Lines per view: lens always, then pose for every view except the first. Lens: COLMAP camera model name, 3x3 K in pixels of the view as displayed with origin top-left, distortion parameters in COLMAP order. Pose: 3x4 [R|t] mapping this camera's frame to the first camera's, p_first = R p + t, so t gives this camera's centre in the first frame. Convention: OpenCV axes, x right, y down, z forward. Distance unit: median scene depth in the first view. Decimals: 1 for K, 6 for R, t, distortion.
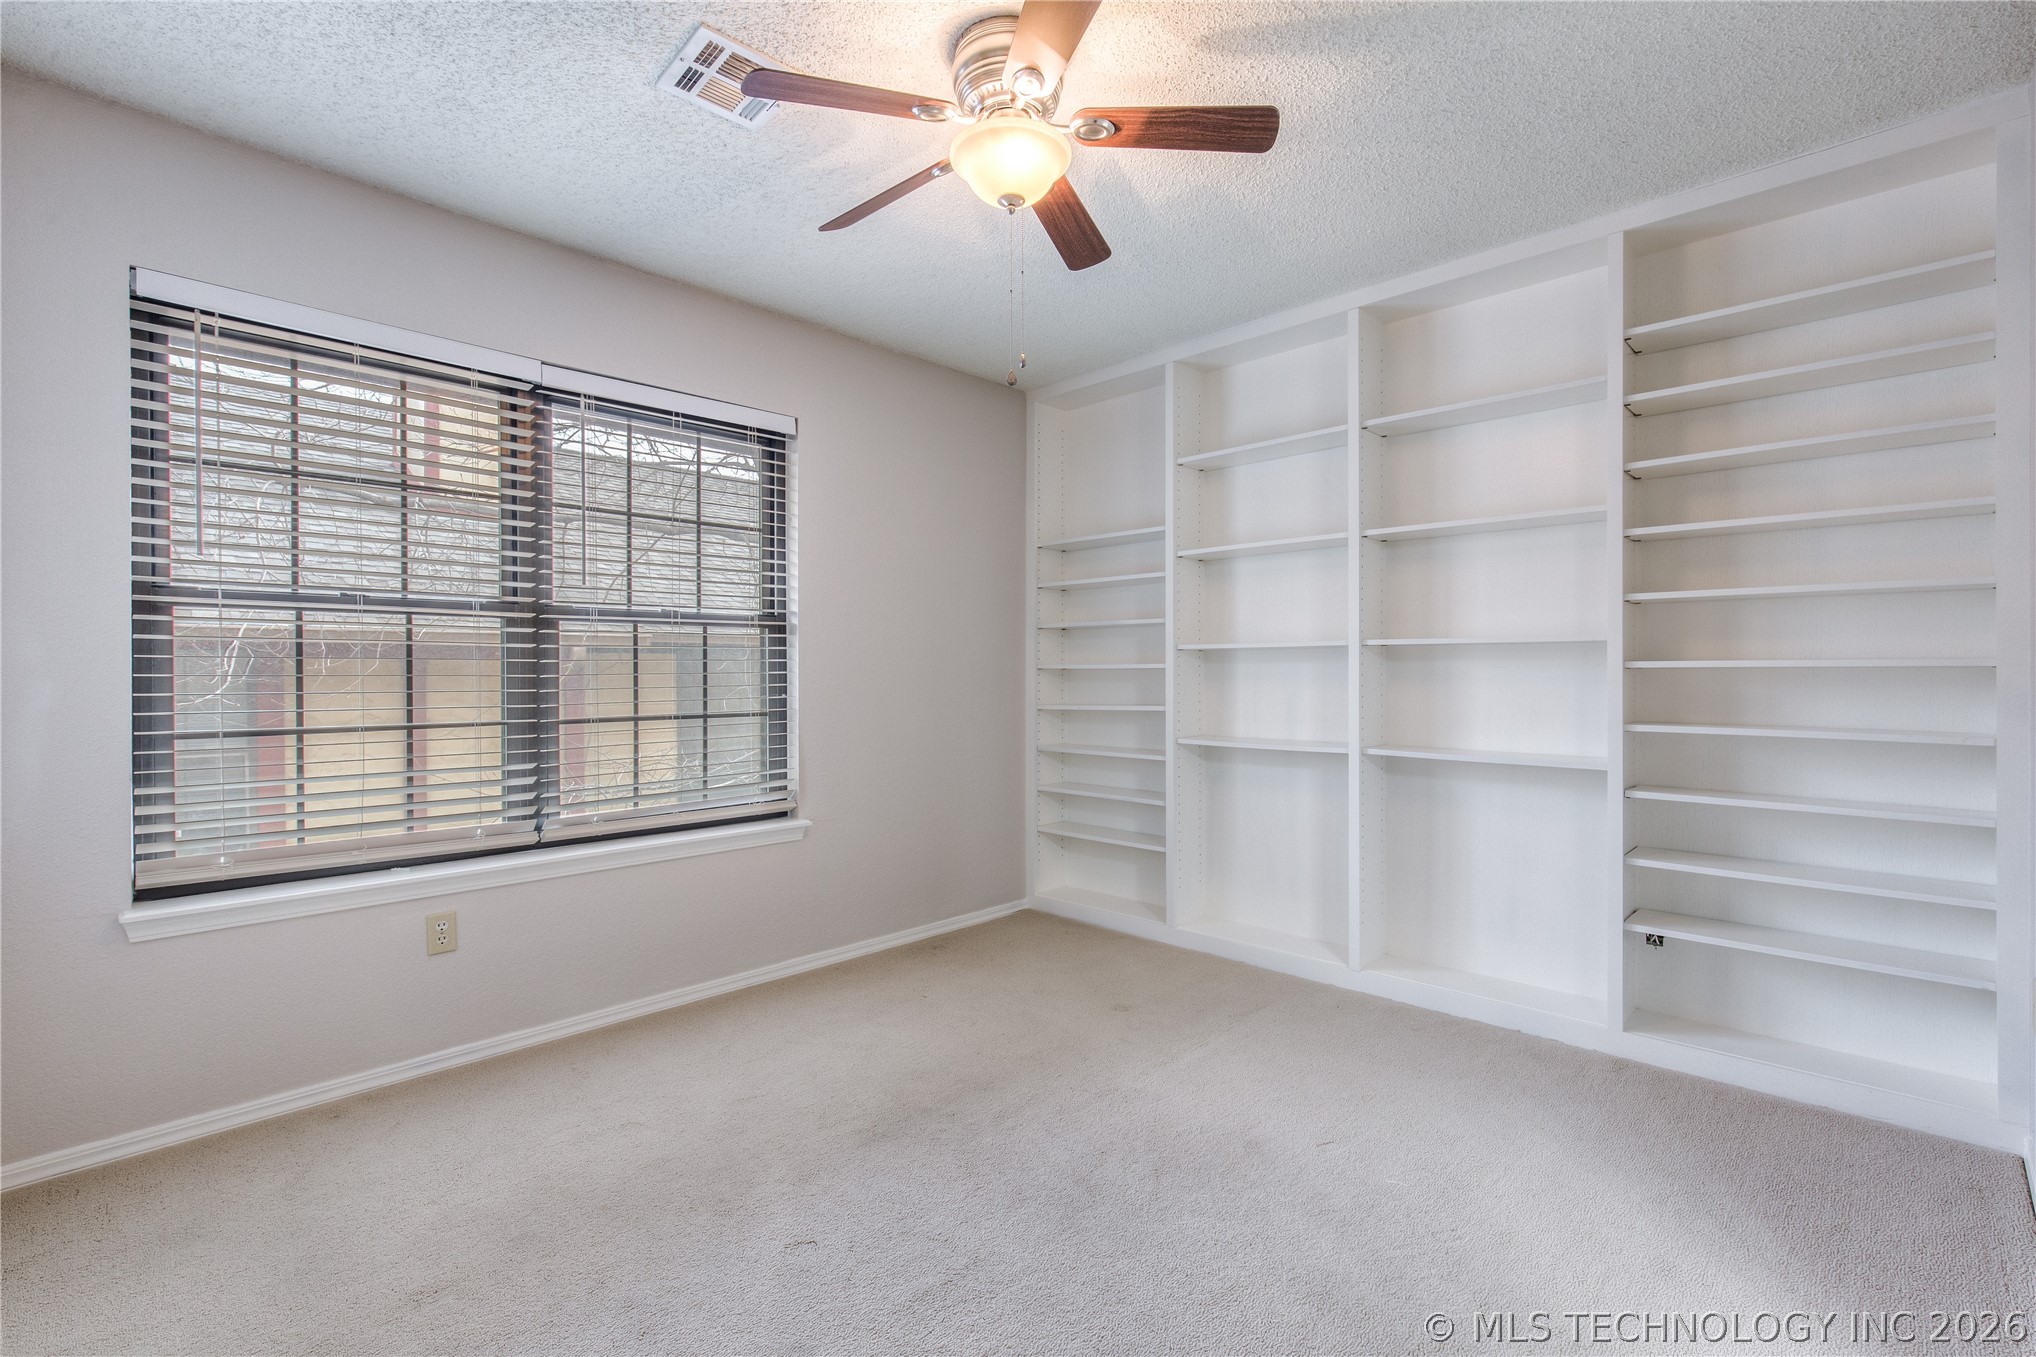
lens RADIAL K [[916.6, 0, 1033.6], [0, 916.6, 677.0], [0, 0, 1]] dist [0.000553, -0.000343]
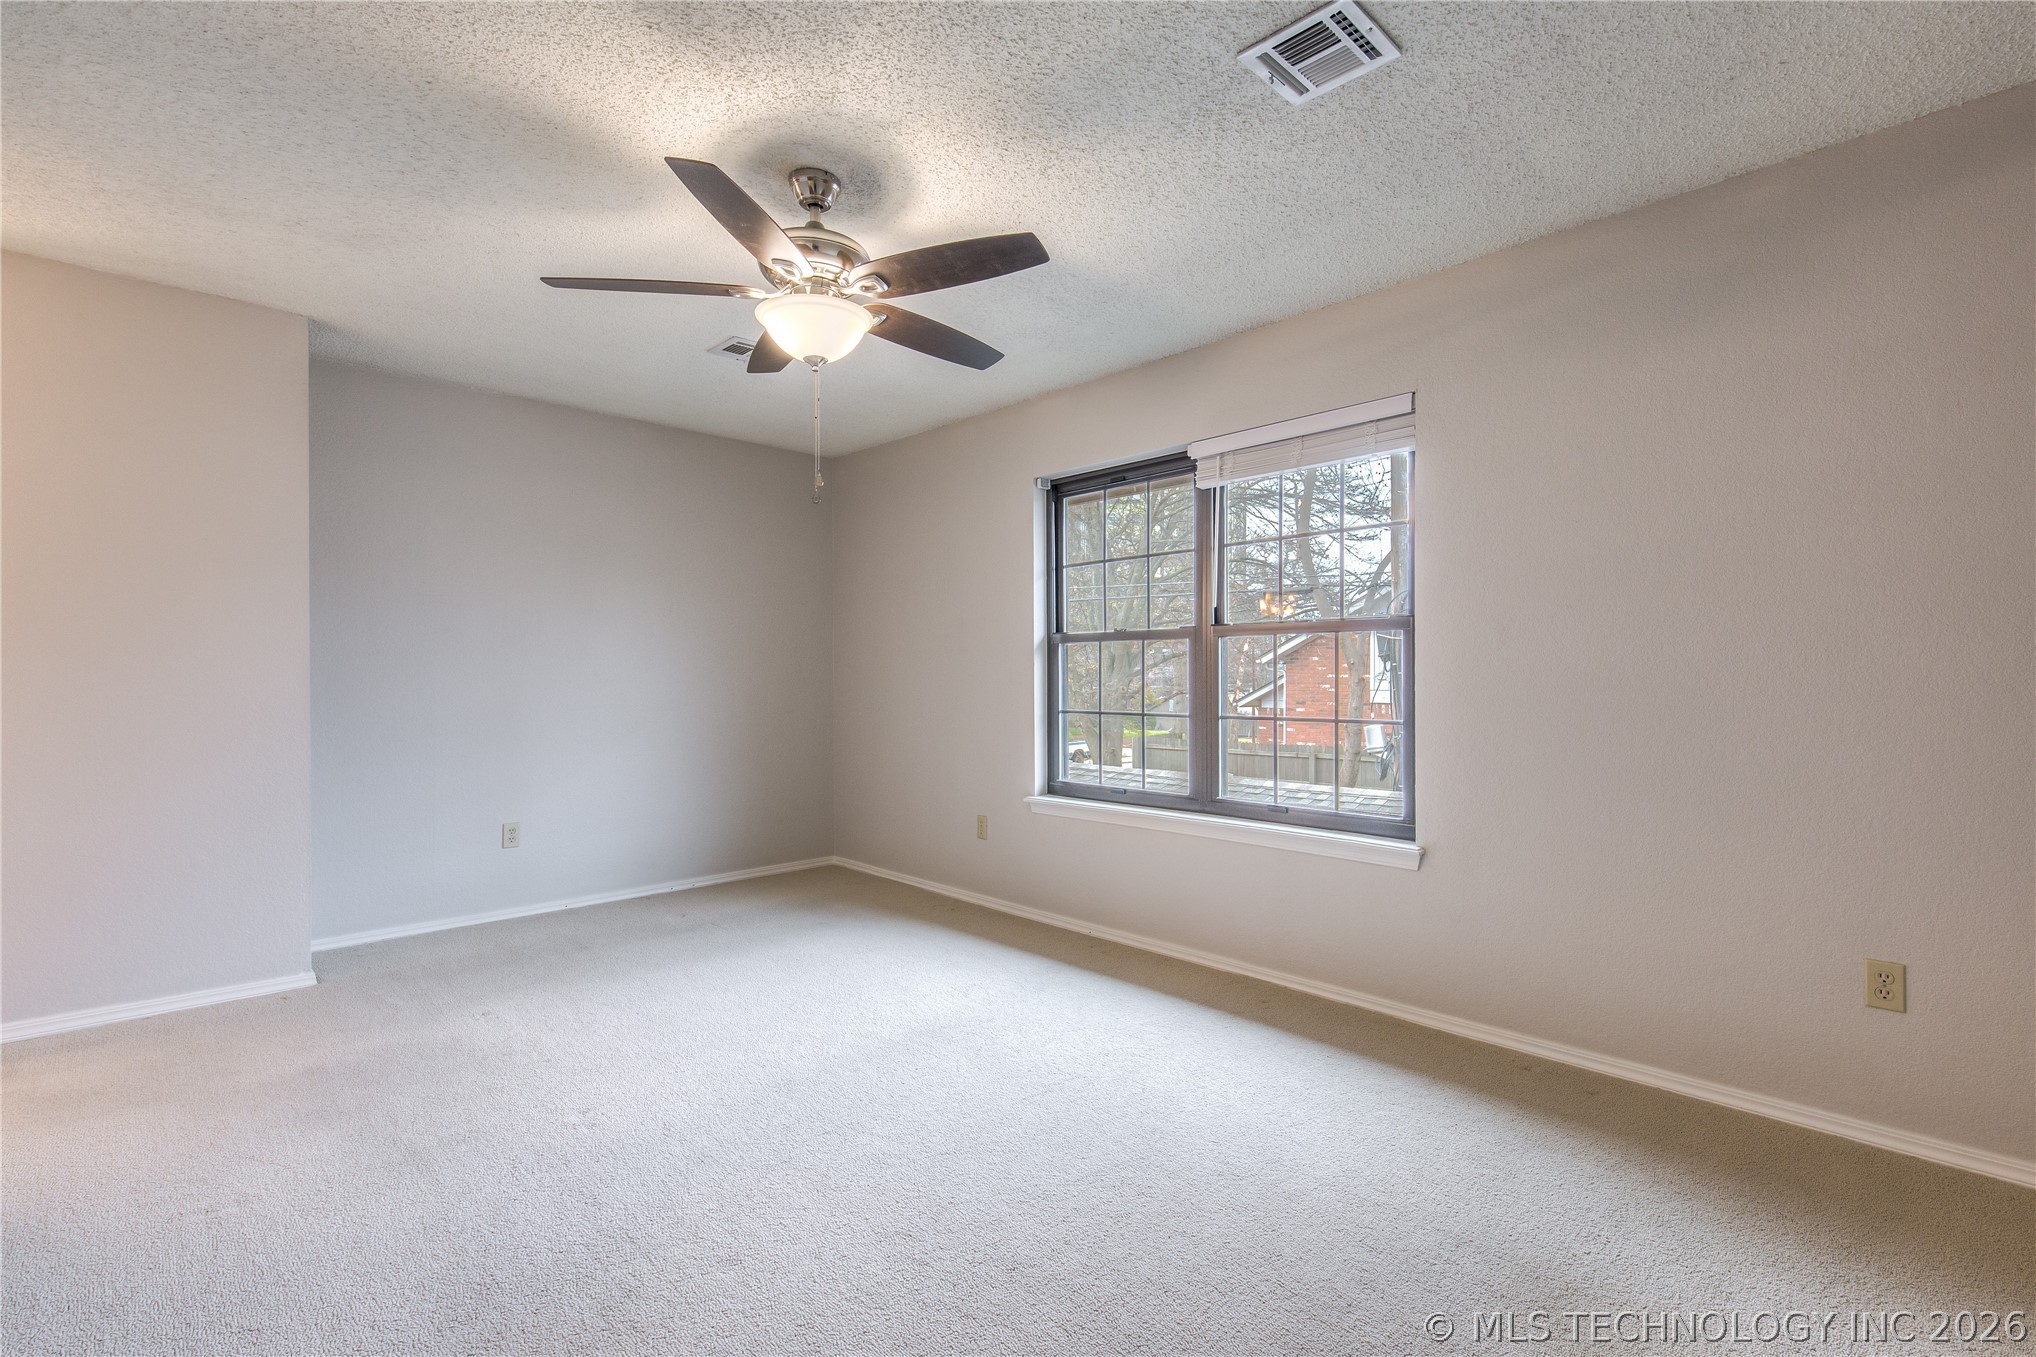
lens RADIAL K [[916.6, 0, 1033.6], [0, 916.6, 677.0], [0, 0, 1]] dist [0.000553, -0.000343]
pose [[-0.046658, -0.002064, -0.998909, 0.900067], [-0.004712, 0.999987, -0.001846, -0.002330], [0.998900, 0.004621, -0.046667, 0.974600]]
